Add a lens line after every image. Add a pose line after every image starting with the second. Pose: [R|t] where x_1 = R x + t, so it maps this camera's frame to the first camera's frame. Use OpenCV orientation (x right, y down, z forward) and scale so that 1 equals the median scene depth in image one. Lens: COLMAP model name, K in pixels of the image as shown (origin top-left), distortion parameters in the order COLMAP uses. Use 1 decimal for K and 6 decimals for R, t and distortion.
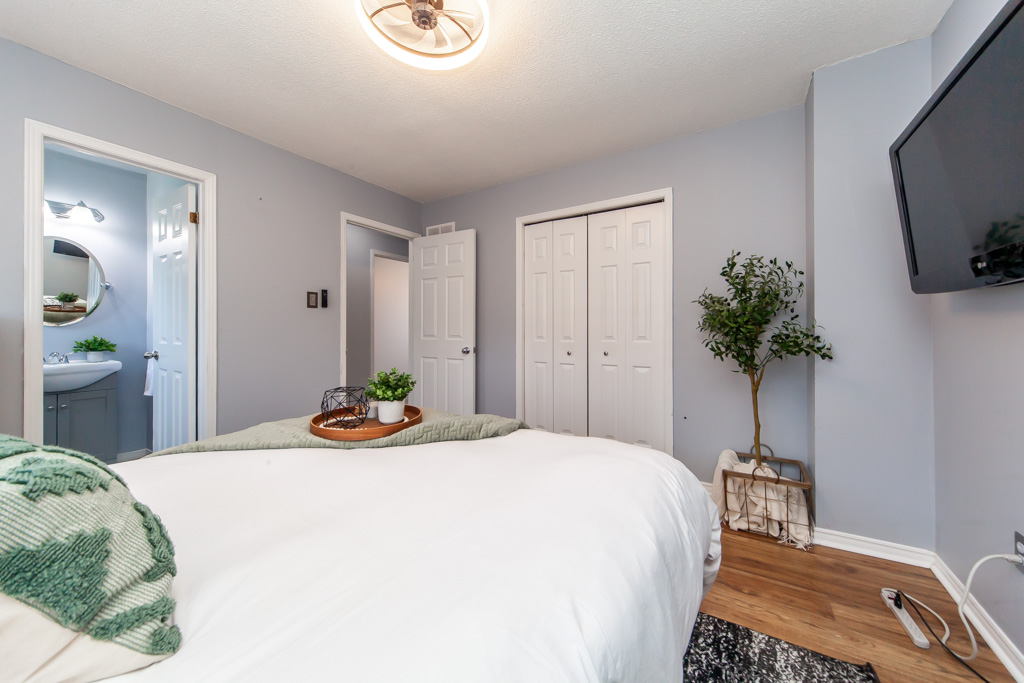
lens RADIAL K [[356.6, 0, 519.8], [0, 356.6, 334.7], [0, 0, 1]] dist [0.002817, 0.000174]
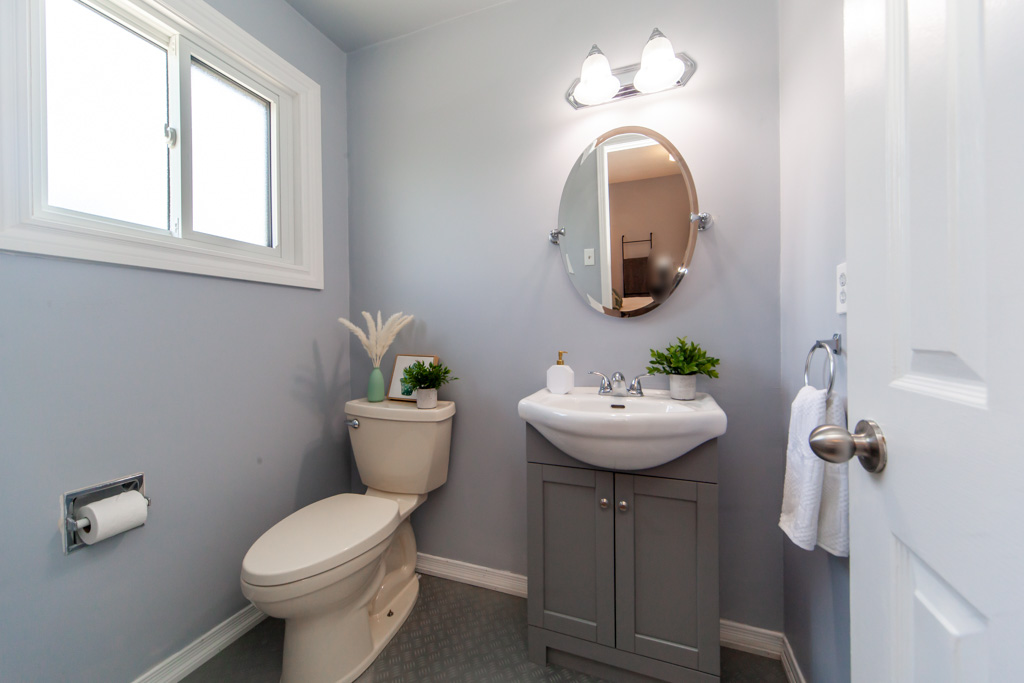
lens RADIAL K [[356.6, 0, 517.7], [0, 356.6, 342.8], [0, 0, 1]] dist [0.002817, 0.000174]
pose [[0.172740, -0.000006, -0.984967, -0.801265], [-0.000256, 1.000000, -0.000051, 0.008764], [0.984967, 0.000261, 0.172740, 0.736857]]
